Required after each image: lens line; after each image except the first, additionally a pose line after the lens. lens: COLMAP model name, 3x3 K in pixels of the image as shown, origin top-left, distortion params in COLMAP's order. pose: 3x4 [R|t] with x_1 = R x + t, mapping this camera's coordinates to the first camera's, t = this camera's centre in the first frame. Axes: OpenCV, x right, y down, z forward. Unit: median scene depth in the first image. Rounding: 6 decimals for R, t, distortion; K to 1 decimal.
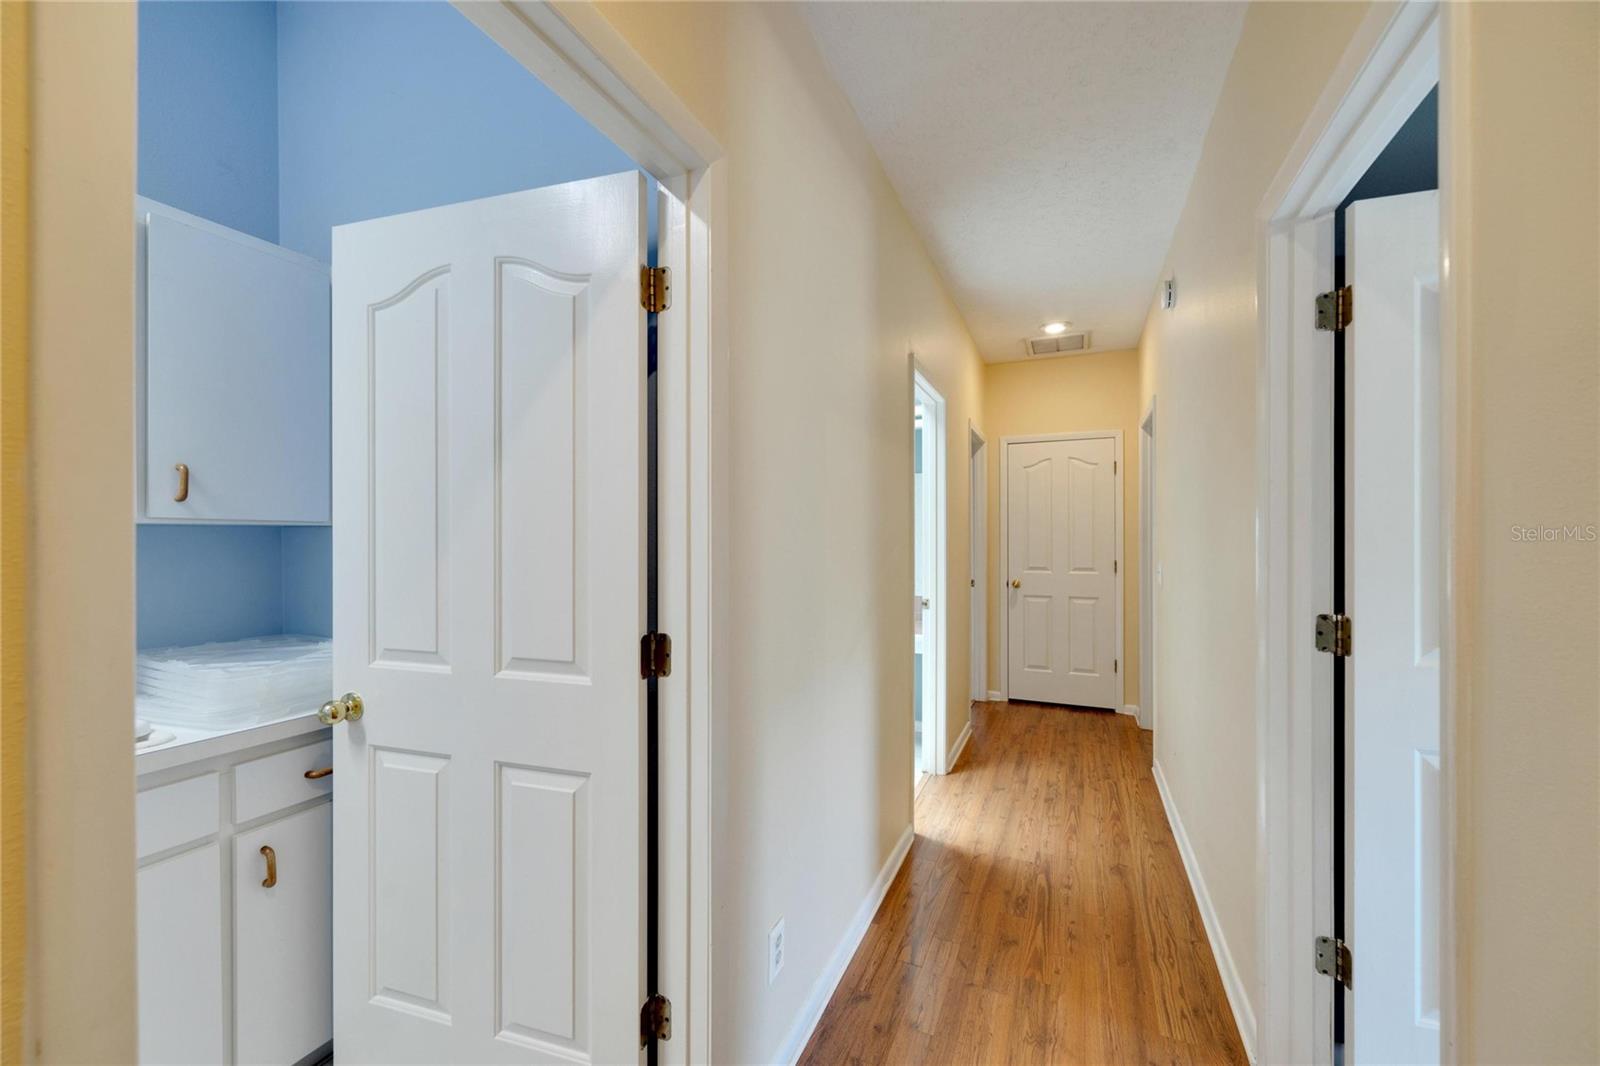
lens RADIAL K [[637.4, 0, 797.9], [0, 637.4, 539.5], [0, 0, 1]] dist [0.000033, 0.000492]
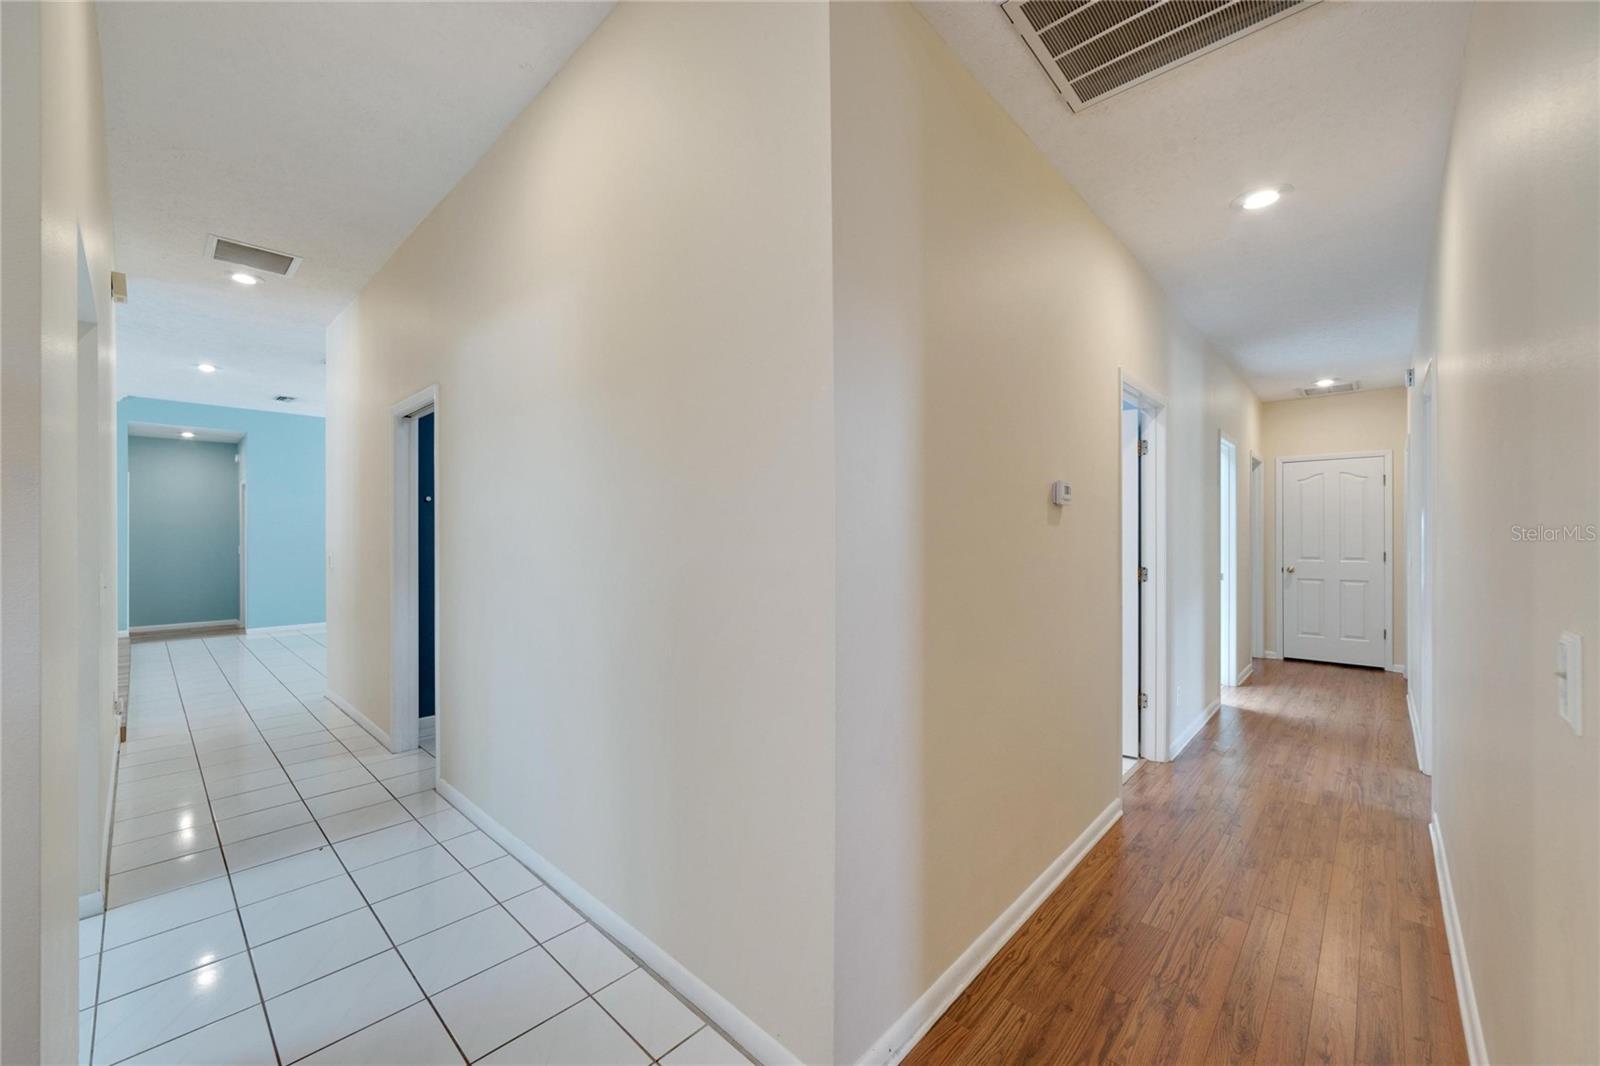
lens RADIAL K [[618.5, 0, 792.4], [0, 618.5, 545.8], [0, 0, 1]] dist [-0.000557, 0.000150]
pose [[0.940884, -0.002393, -0.338720, -0.206692], [0.006067, 0.999934, 0.009790, 0.001457], [0.338674, -0.011267, 0.940836, -0.588798]]
